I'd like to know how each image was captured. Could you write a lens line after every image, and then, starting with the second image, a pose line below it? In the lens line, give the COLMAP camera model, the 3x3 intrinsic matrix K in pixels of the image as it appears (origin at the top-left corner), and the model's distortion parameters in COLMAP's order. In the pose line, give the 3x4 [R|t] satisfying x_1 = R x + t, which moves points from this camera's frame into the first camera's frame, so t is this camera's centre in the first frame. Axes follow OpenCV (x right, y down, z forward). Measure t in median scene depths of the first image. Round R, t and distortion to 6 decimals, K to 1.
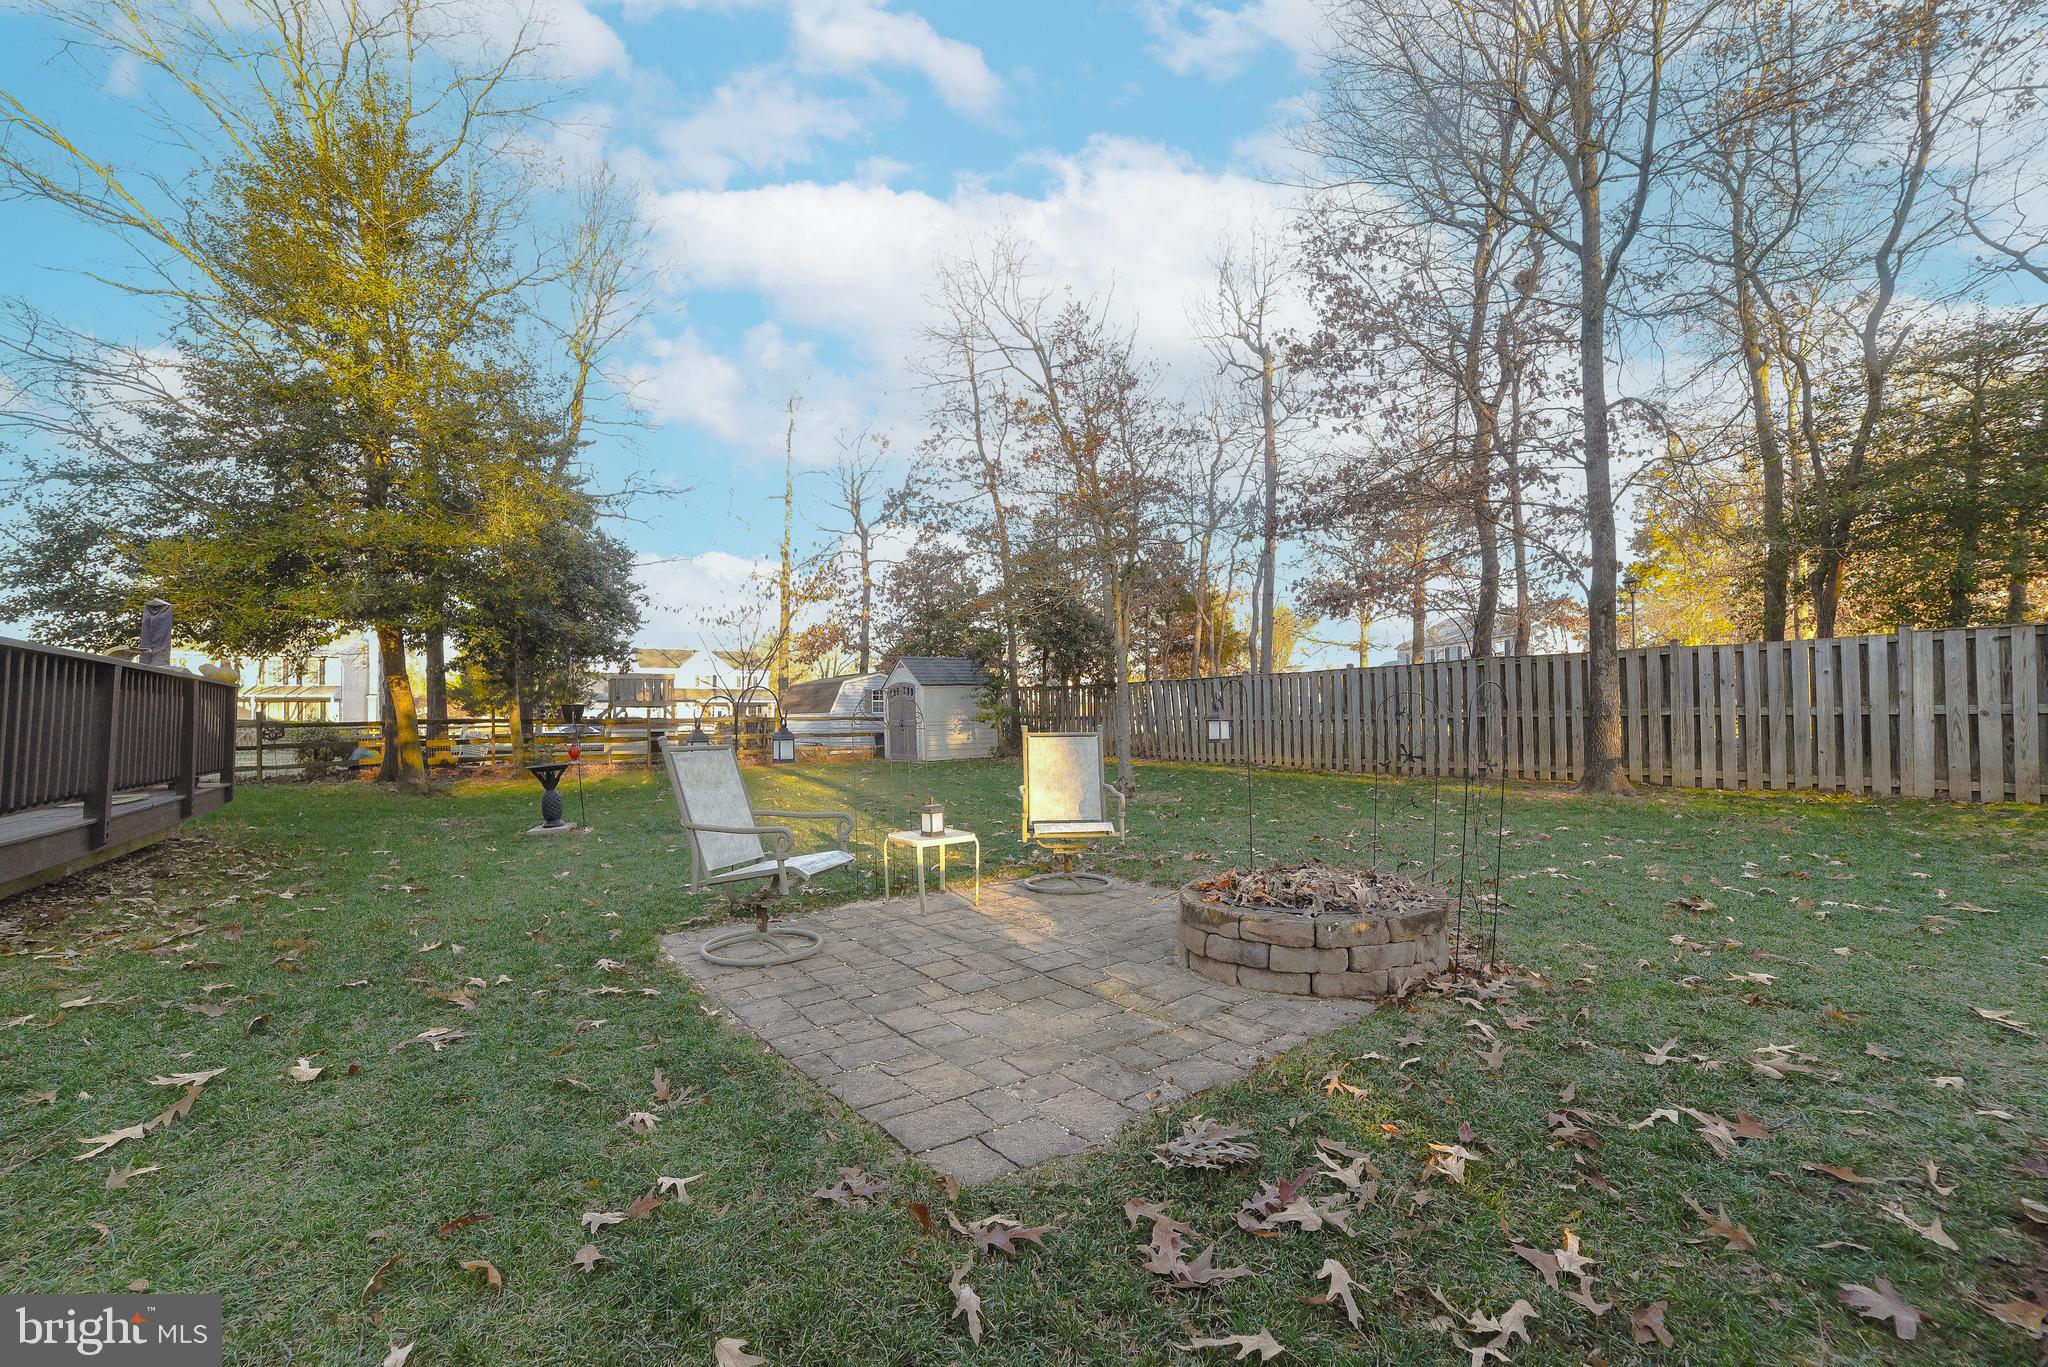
lens RADIAL K [[798.0, 0, 1025.5], [0, 798.0, 720.6], [0, 0, 1]] dist [-0.110493, 0.041471]
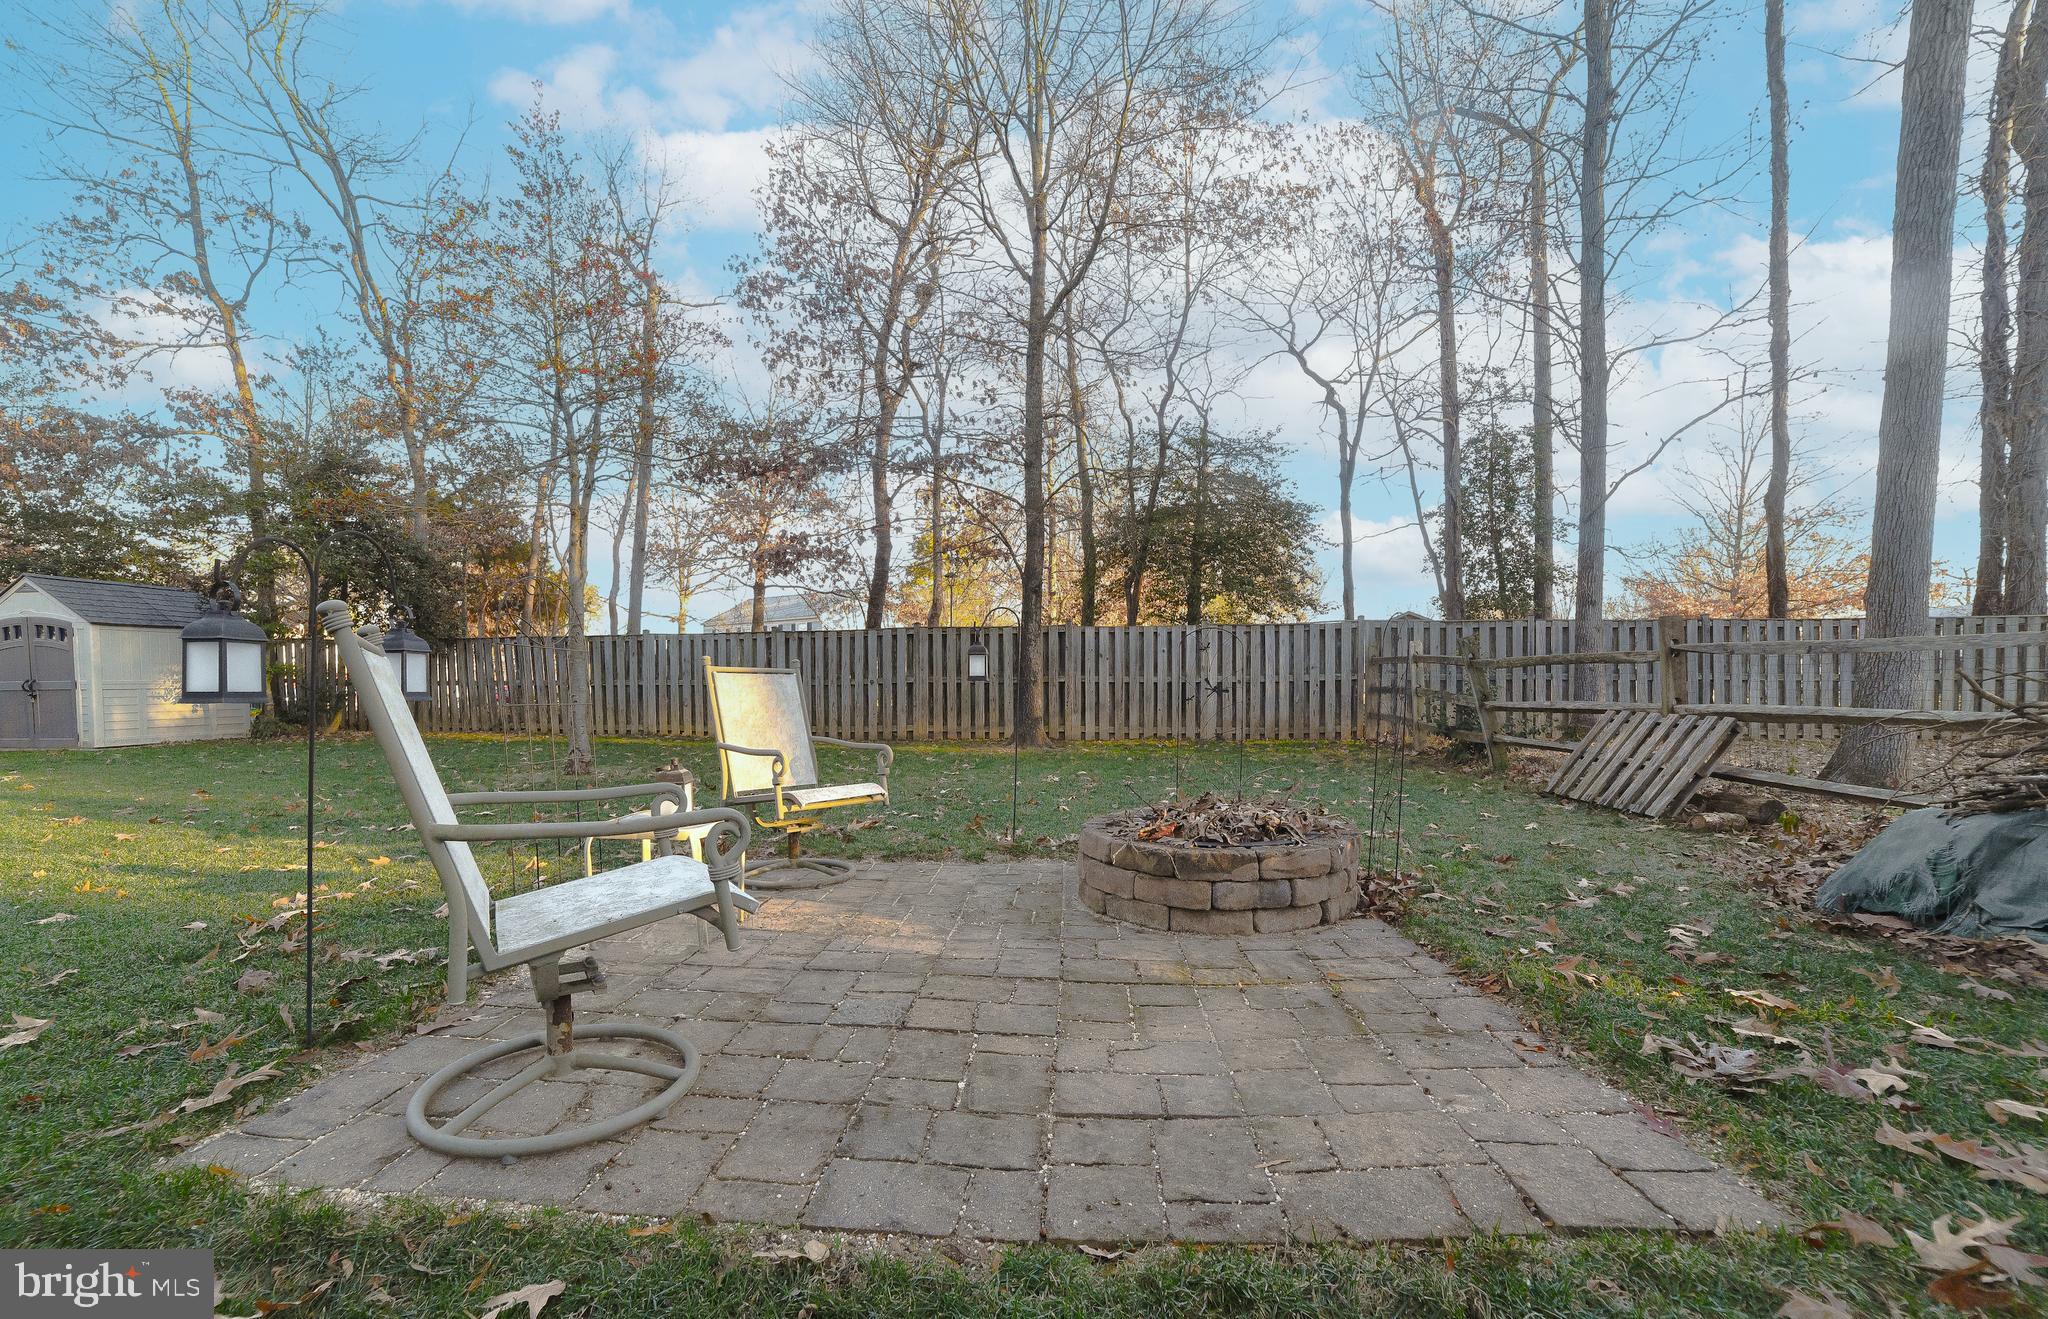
lens RADIAL K [[811.2, 0, 1017.2], [0, 811.2, 711.1], [0, 0, 1]] dist [-0.095986, 0.031256]
pose [[0.674646, -0.007046, 0.738108, -0.171947], [-0.006091, 0.999867, 0.015112, 0.021518], [-0.738116, -0.014691, 0.674514, 0.173436]]
